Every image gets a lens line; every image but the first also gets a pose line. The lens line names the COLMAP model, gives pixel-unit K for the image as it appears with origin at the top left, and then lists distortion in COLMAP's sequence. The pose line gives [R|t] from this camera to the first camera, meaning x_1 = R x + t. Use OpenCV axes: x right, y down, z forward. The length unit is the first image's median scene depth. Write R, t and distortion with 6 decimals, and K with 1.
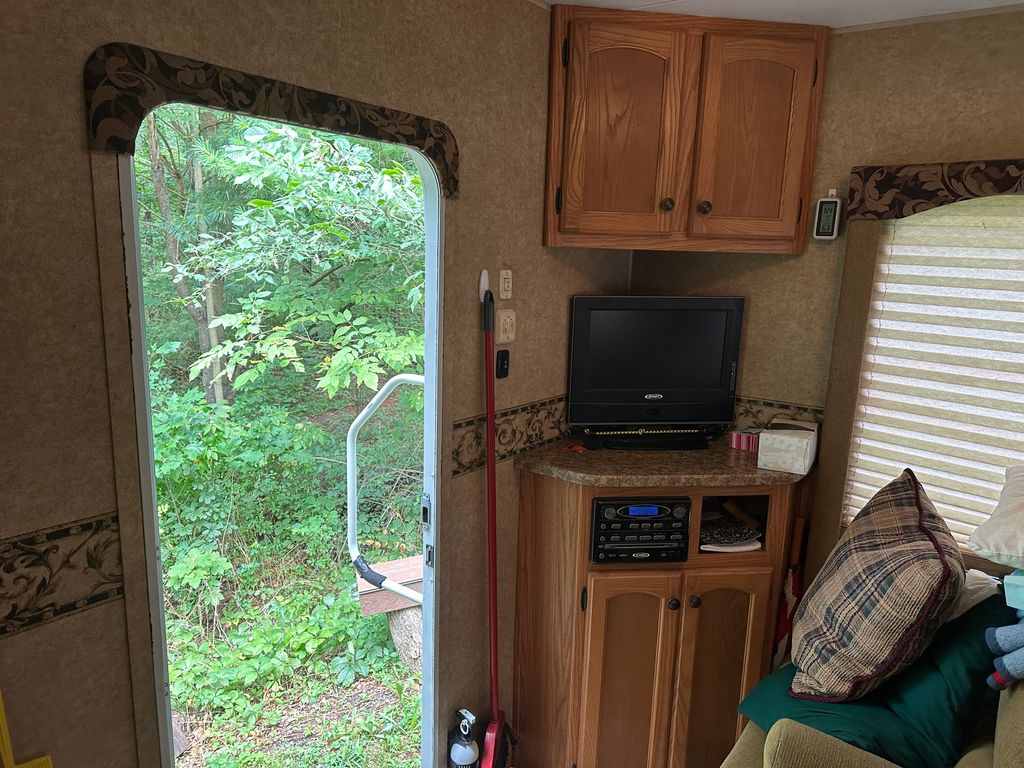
lens RADIAL K [[700.6, 0, 510.6], [0, 700.6, 385.9], [0, 0, 1]] dist [0.007957, -0.007124]
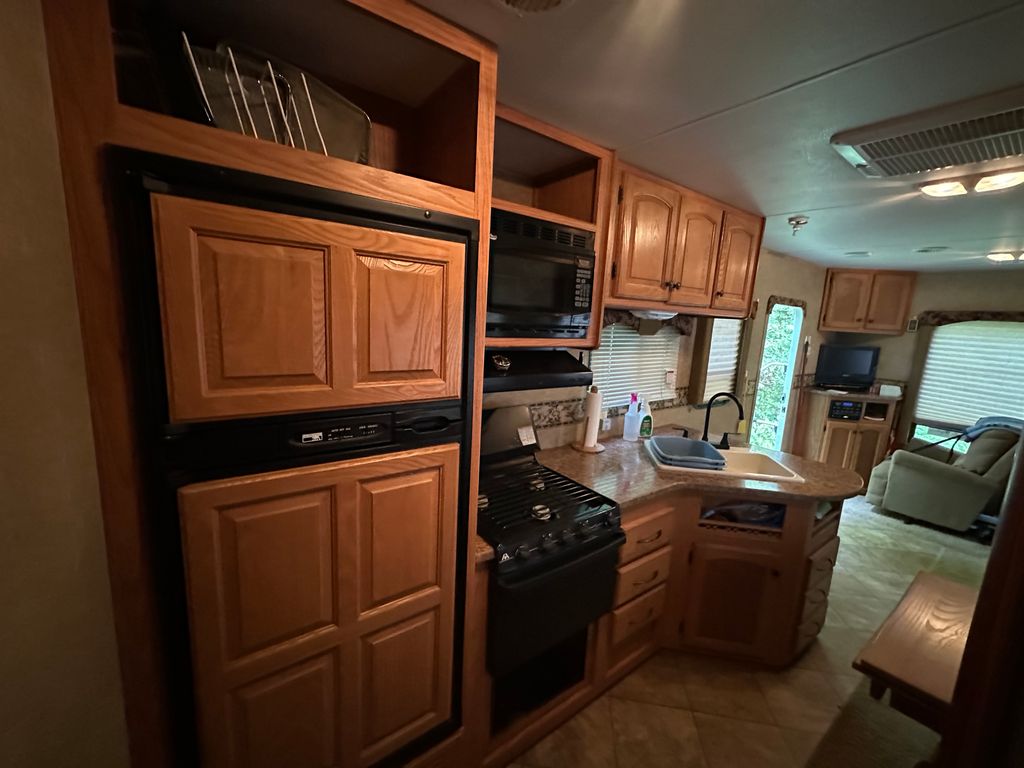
lens RADIAL K [[410.7, 0, 514.2], [0, 410.7, 381.4], [0, 0, 1]] dist [0.000659, 0.000627]
pose [[0.959409, 0.067383, -0.273849, -0.873394], [-0.078968, 0.996380, -0.031492, 0.259975], [0.270735, 0.051839, 0.961257, -1.483785]]
